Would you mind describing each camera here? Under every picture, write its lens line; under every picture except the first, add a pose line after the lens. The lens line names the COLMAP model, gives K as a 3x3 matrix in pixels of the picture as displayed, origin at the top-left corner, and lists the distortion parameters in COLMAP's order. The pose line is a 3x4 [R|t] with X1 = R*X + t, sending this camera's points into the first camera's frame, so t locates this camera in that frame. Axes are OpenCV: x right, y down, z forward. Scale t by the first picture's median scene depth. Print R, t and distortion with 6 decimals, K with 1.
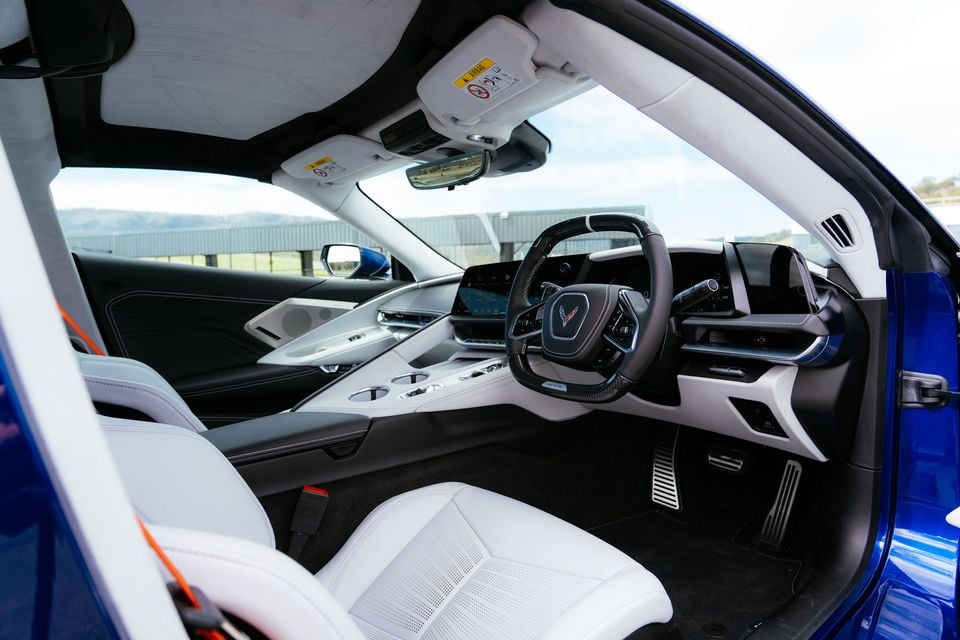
lens RADIAL K [[526.0, 0, 482.3], [0, 526.0, 319.4], [0, 0, 1]] dist [-0.007001, 0.000264]
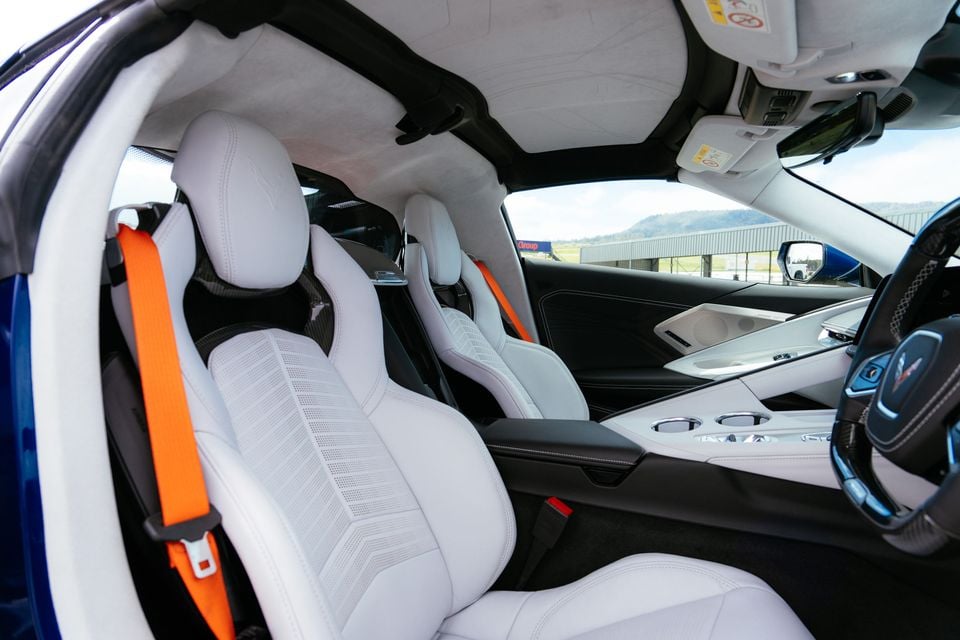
lens RADIAL K [[526.0, 0, 481.8], [0, 526.0, 320.4], [0, 0, 1]] dist [-0.007001, 0.000264]
pose [[0.513500, 0.088499, -0.853514, 0.224573], [-0.078514, 0.995341, 0.055968, -0.032604], [0.854490, 0.038273, 0.518056, 0.196928]]
